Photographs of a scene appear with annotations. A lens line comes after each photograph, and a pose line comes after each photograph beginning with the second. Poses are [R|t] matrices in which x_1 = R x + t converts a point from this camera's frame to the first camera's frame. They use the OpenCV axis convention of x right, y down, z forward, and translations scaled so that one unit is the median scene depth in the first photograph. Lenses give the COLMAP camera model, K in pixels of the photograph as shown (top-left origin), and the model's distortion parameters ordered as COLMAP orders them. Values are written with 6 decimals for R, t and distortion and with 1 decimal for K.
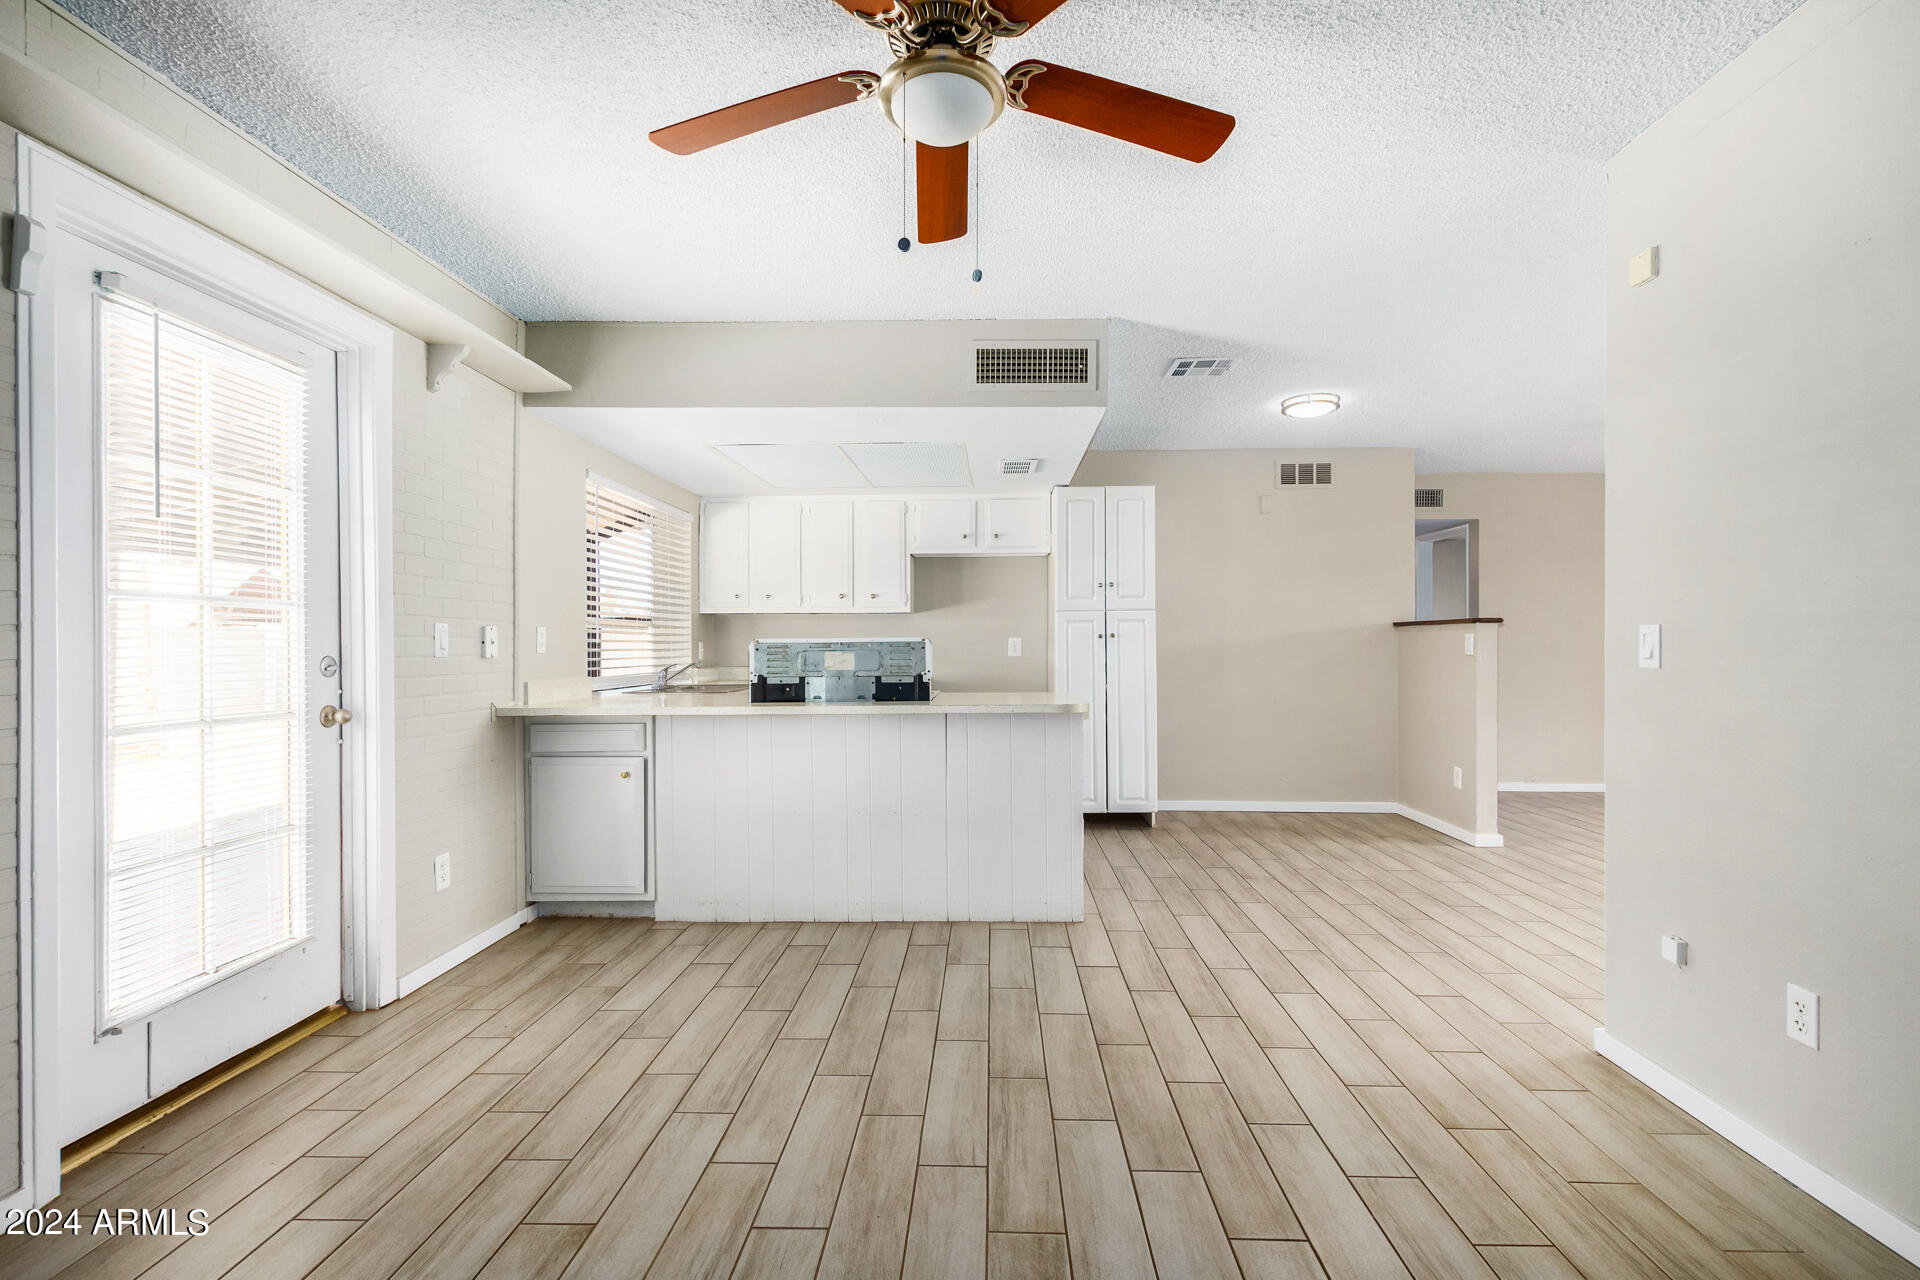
lens RADIAL K [[878.9, 0, 969.5], [0, 878.9, 644.4], [0, 0, 1]] dist [0.004716, -0.000241]
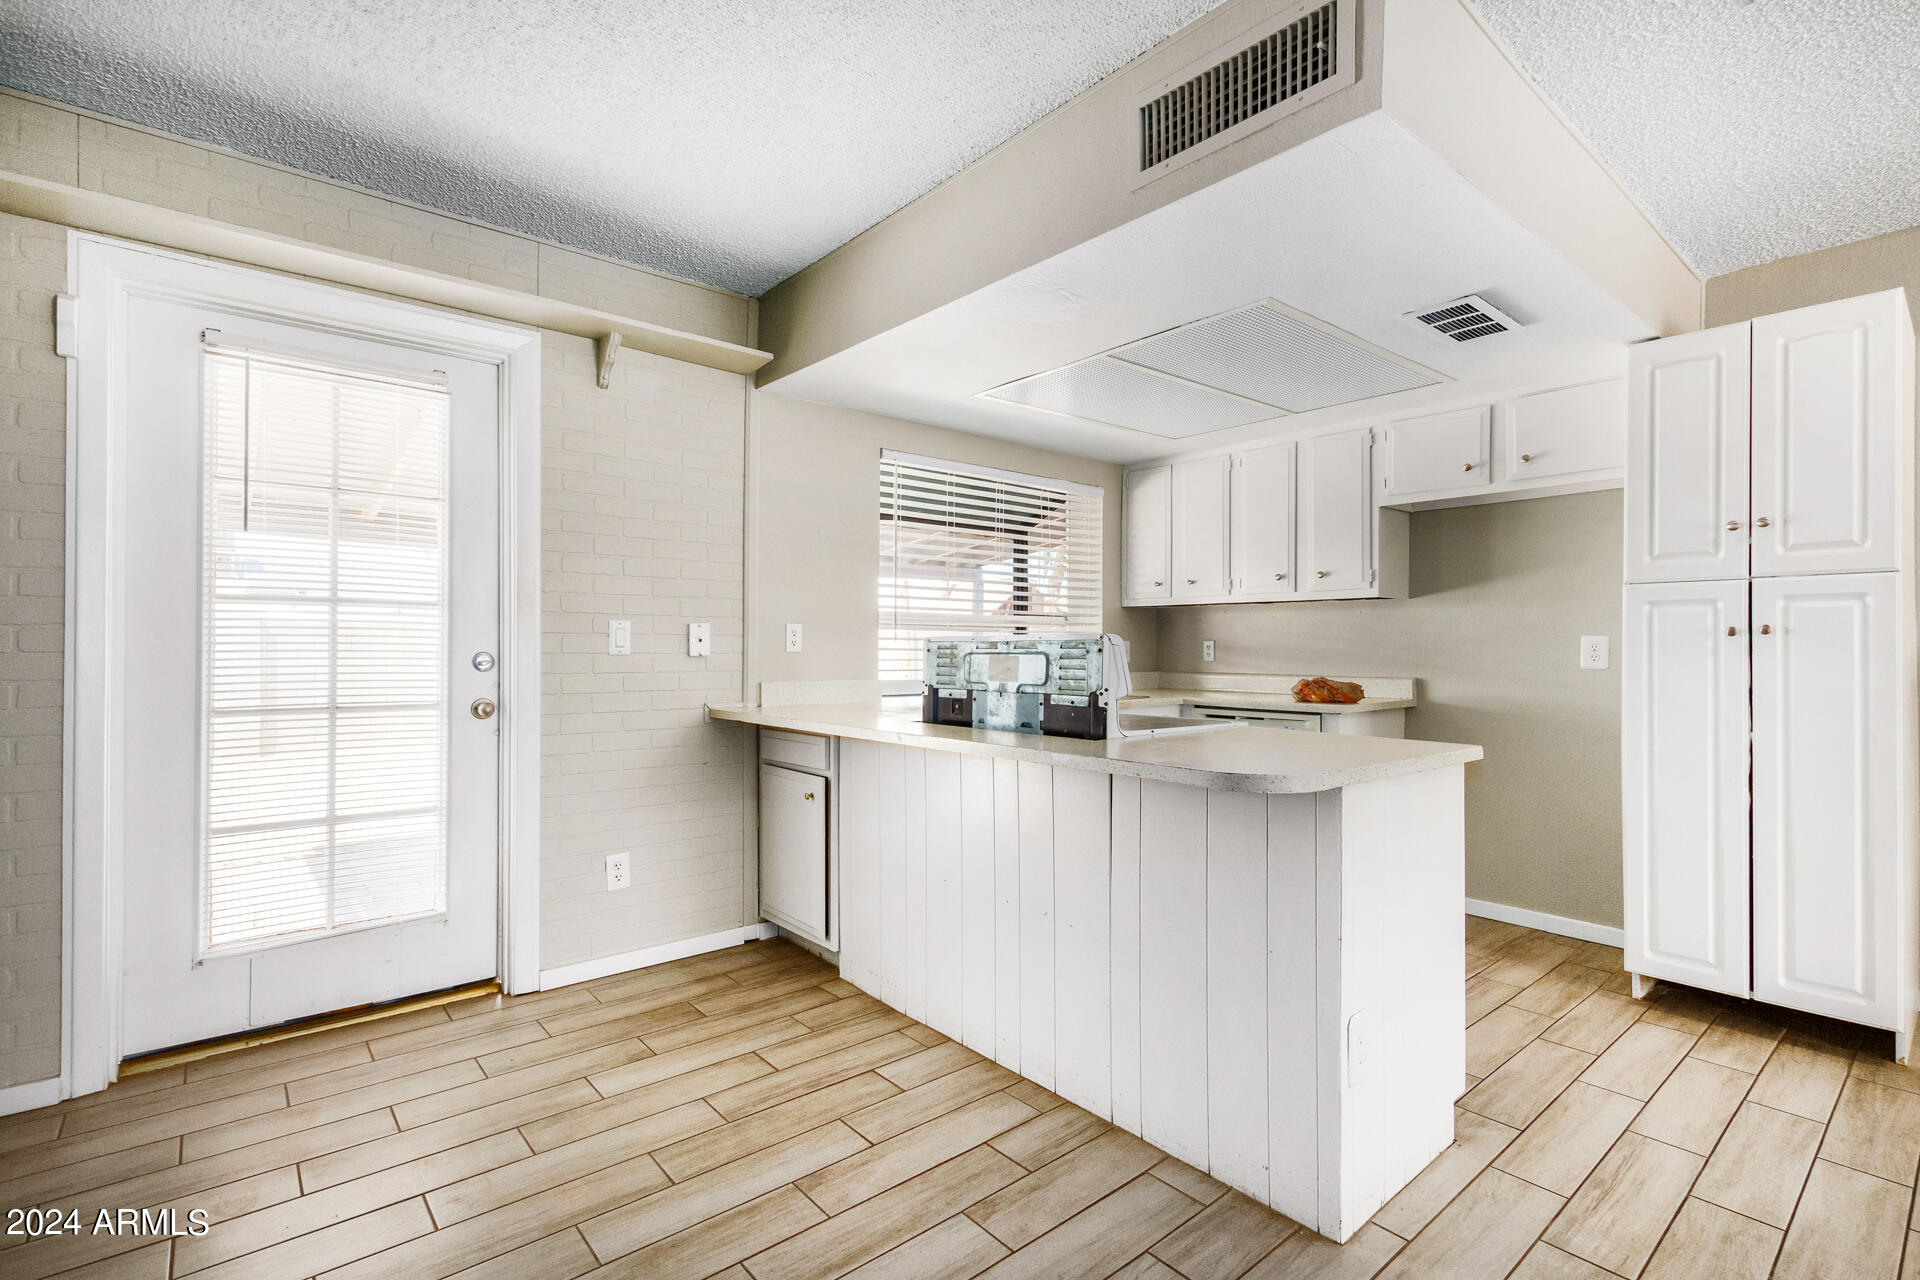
lens RADIAL K [[878.9, 0, 969.5], [0, 878.9, 644.4], [0, 0, 1]] dist [0.004716, -0.000241]
pose [[0.669871, 0.005049, -0.742460, 0.350325], [-0.005243, 0.999984, 0.002070, -0.001220], [0.742459, 0.002506, 0.669887, 0.554098]]
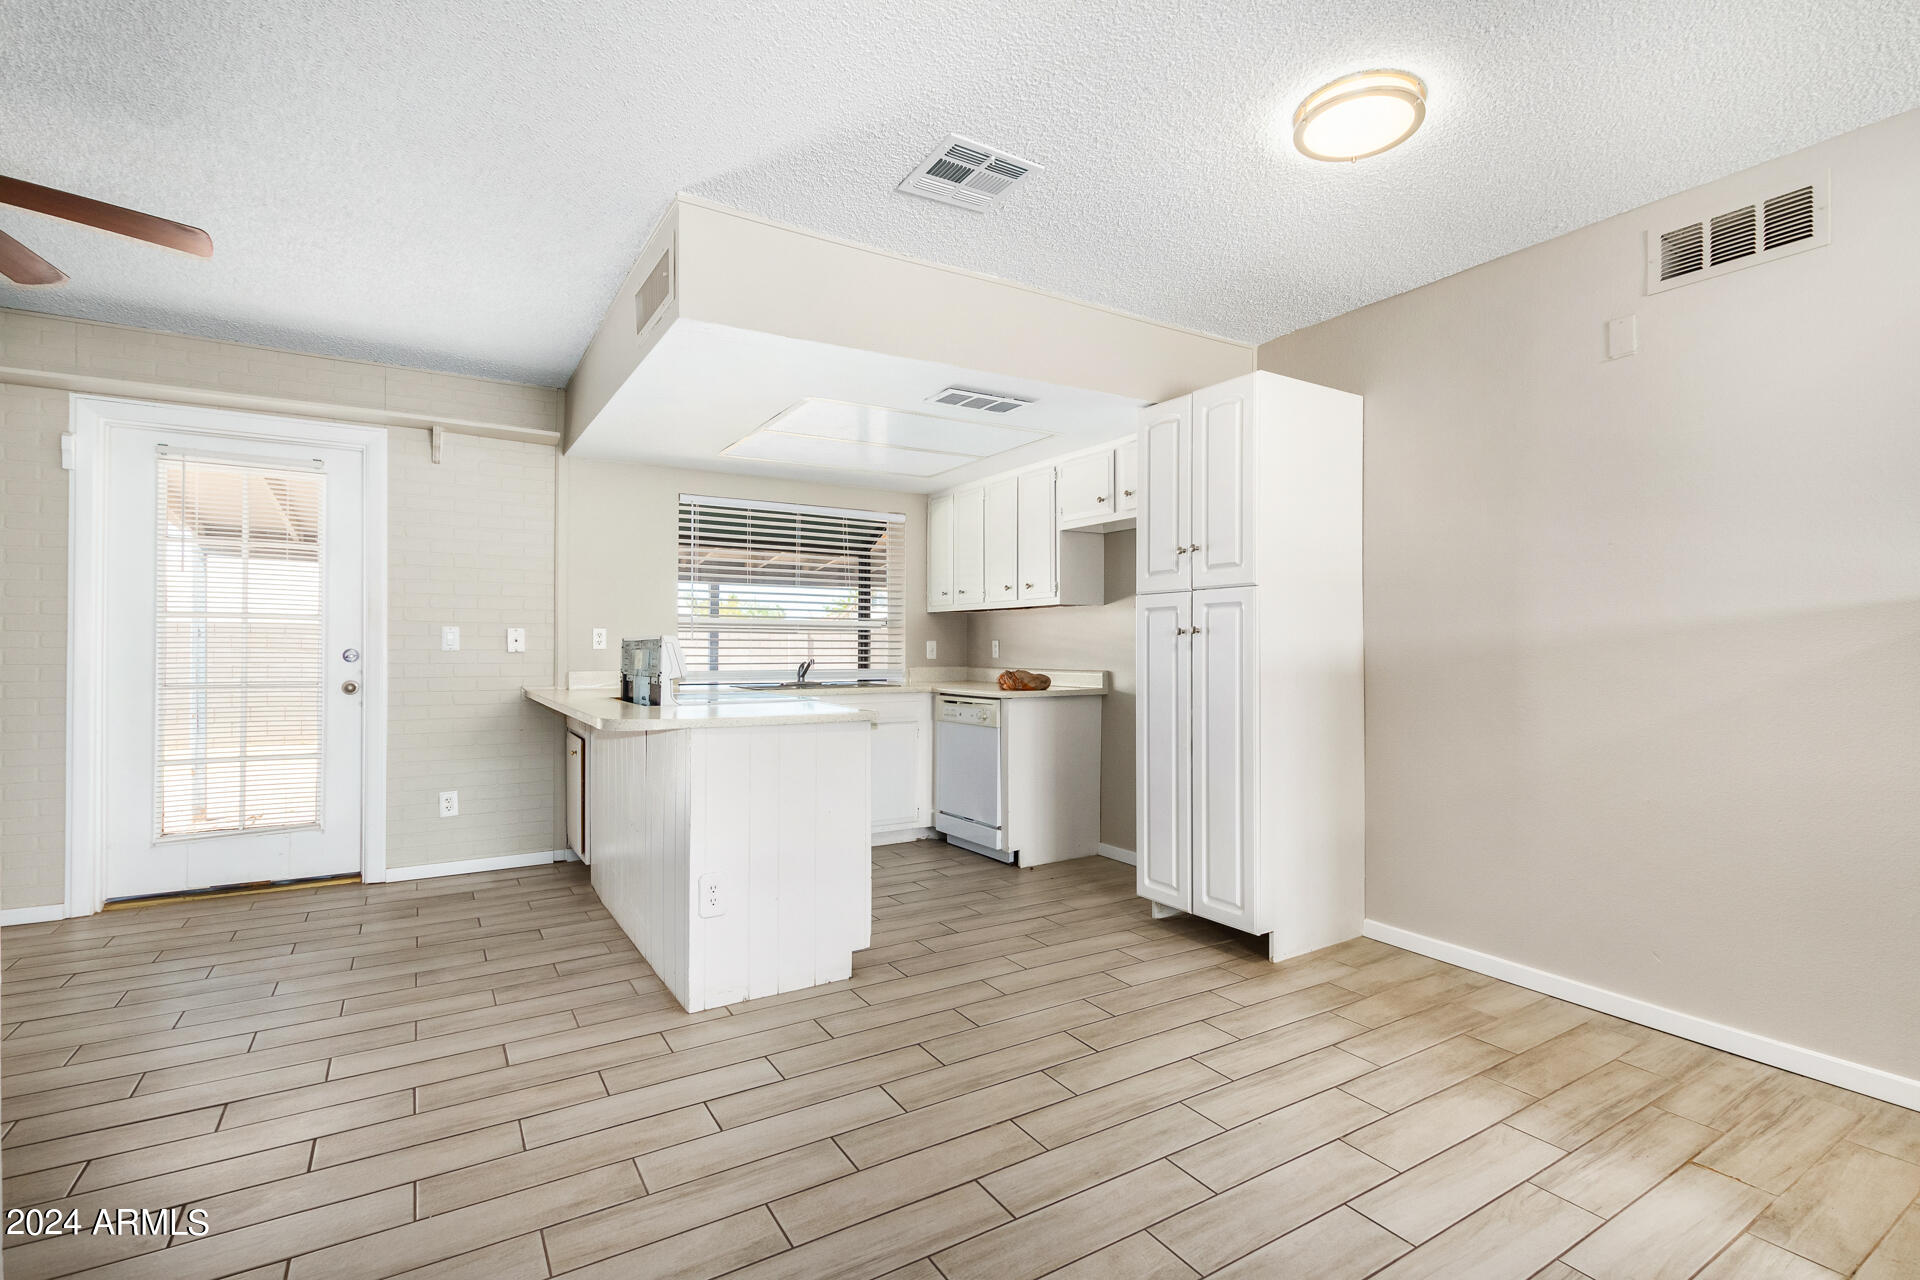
lens RADIAL K [[878.9, 0, 969.5], [0, 878.9, 644.4], [0, 0, 1]] dist [0.004716, -0.000241]
pose [[0.556861, 0.002375, -0.830602, 0.900845], [-0.003351, 0.999994, 0.000613, 0.000194], [0.830599, 0.002442, 0.556866, 0.797071]]
